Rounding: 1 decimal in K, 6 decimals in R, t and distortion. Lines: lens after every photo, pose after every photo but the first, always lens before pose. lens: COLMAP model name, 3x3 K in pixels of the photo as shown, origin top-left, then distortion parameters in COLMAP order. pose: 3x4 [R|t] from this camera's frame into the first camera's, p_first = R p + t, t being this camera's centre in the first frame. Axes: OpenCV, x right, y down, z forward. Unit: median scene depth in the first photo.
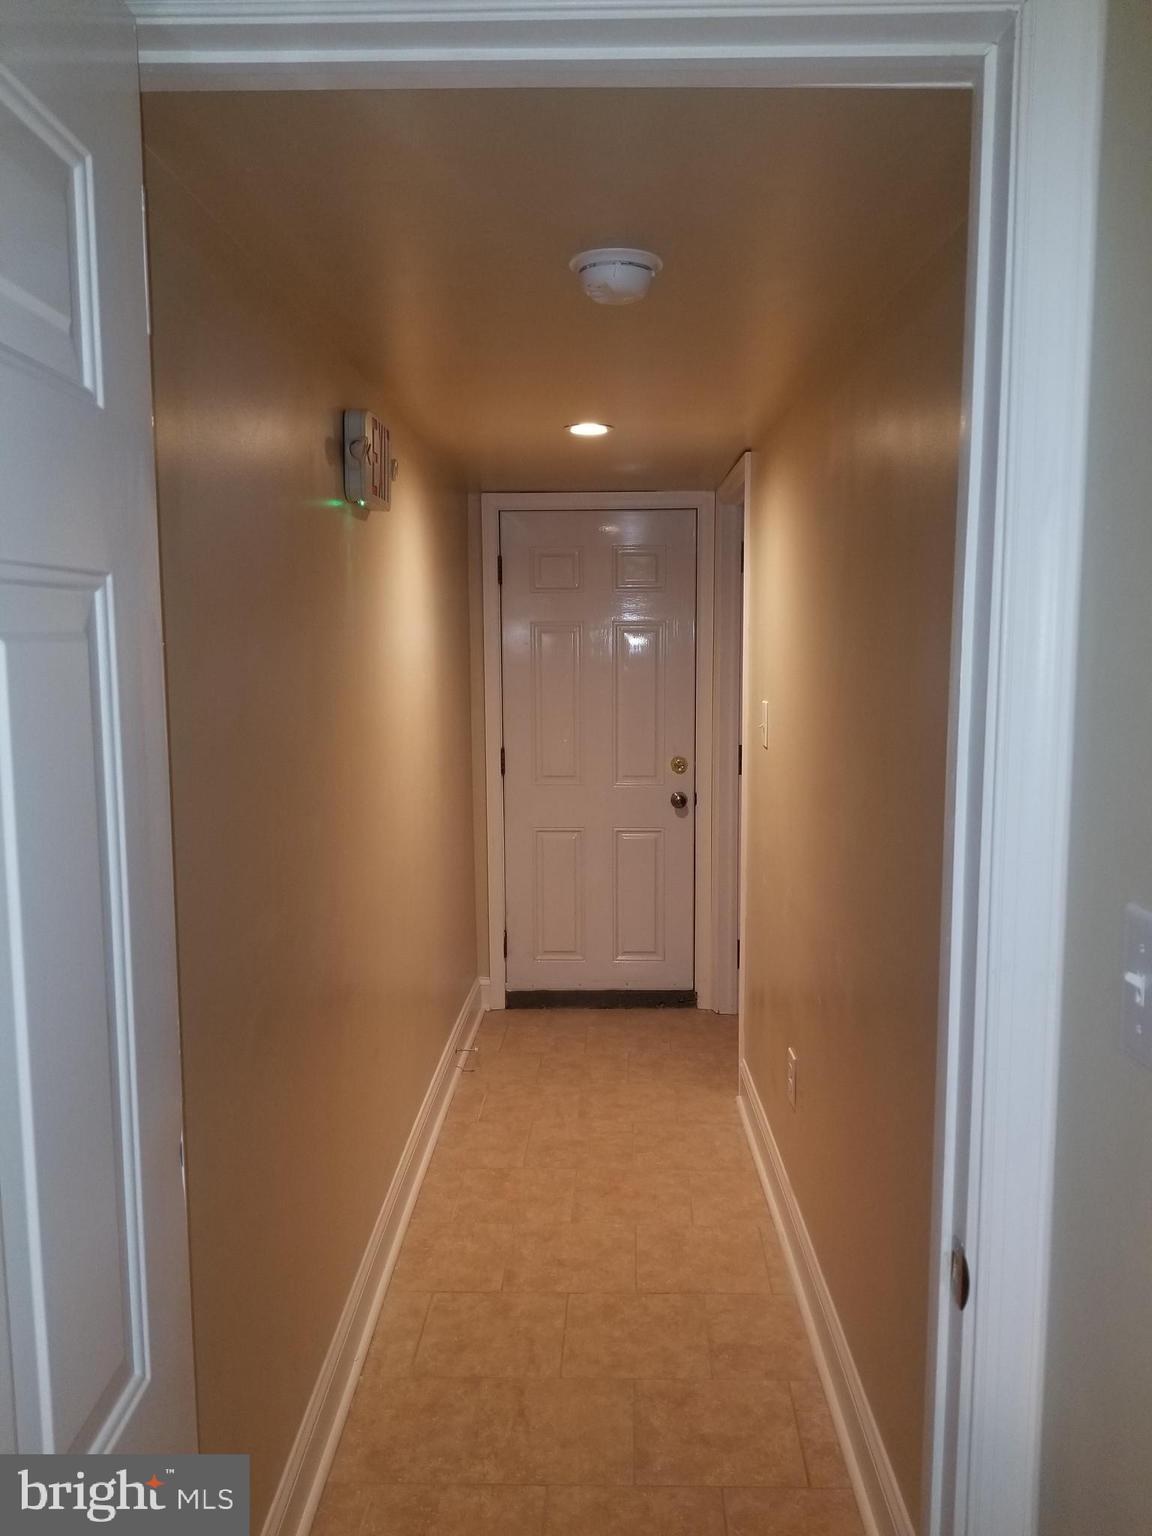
lens RADIAL K [[1191.8, 0, 576.0], [0, 1191.8, 768.0], [0, 0, 1]] dist [0.006028, -0.001644]
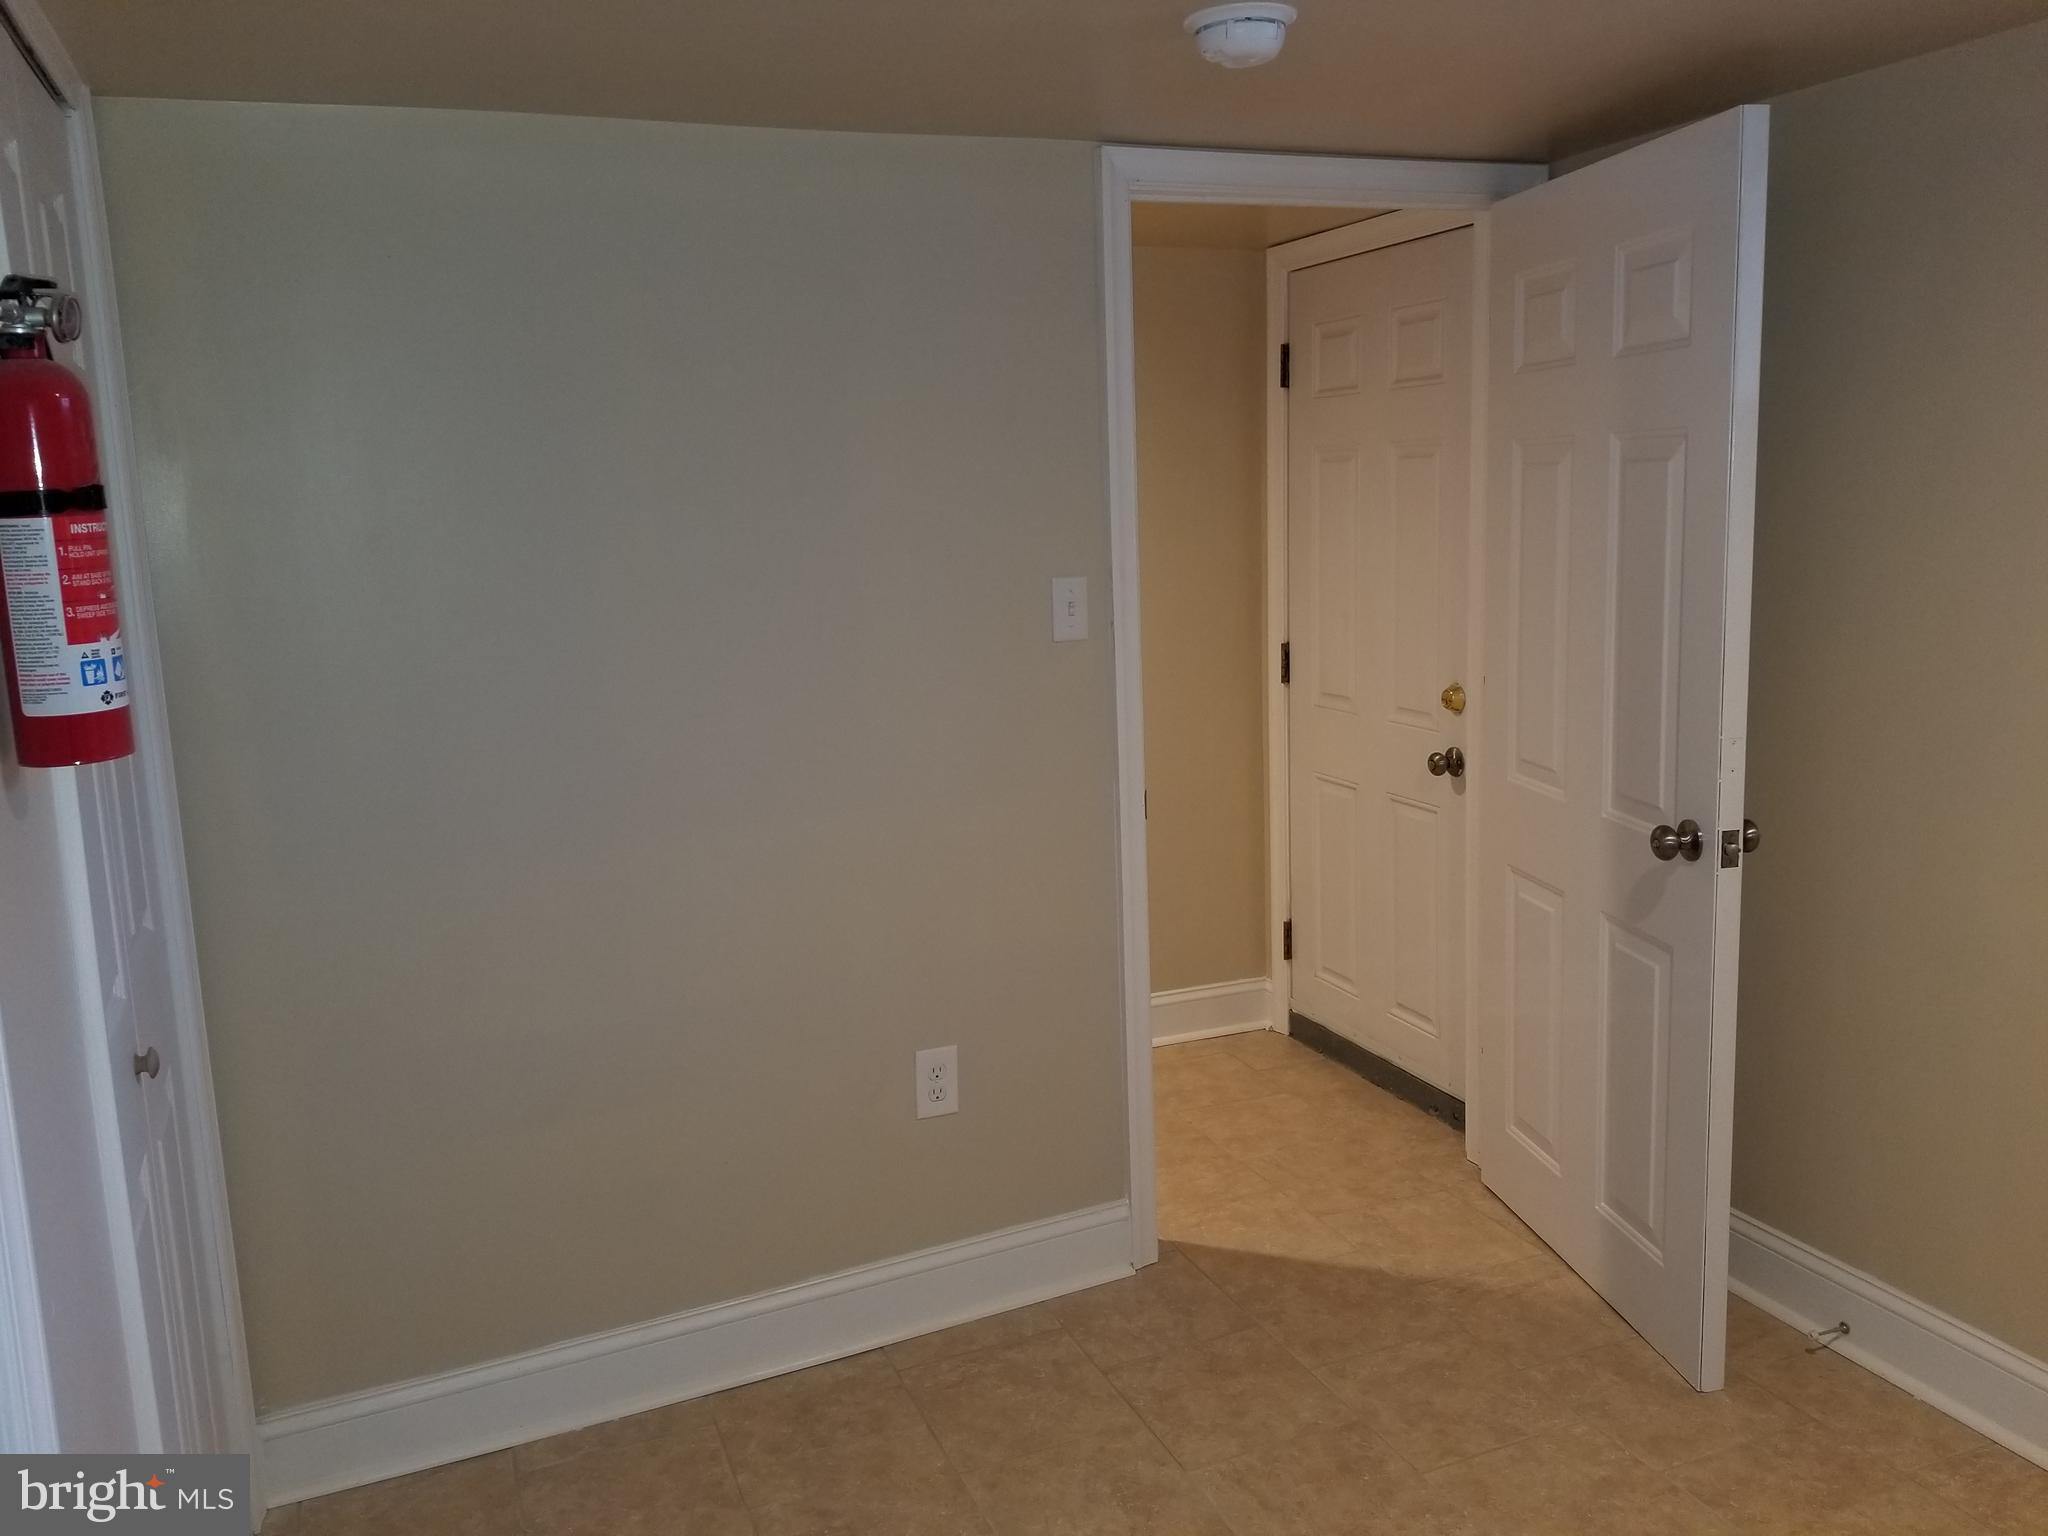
lens RADIAL K [[1589.1, 0, 1024.0], [0, 1589.1, 768.0], [0, 0, 1]] dist [0.006028, -0.001644]
pose [[0.415036, 0.151233, -0.897148, 0.667192], [-0.064268, 0.988498, 0.136900, -0.058876], [0.907532, 0.000839, 0.419981, 0.503889]]
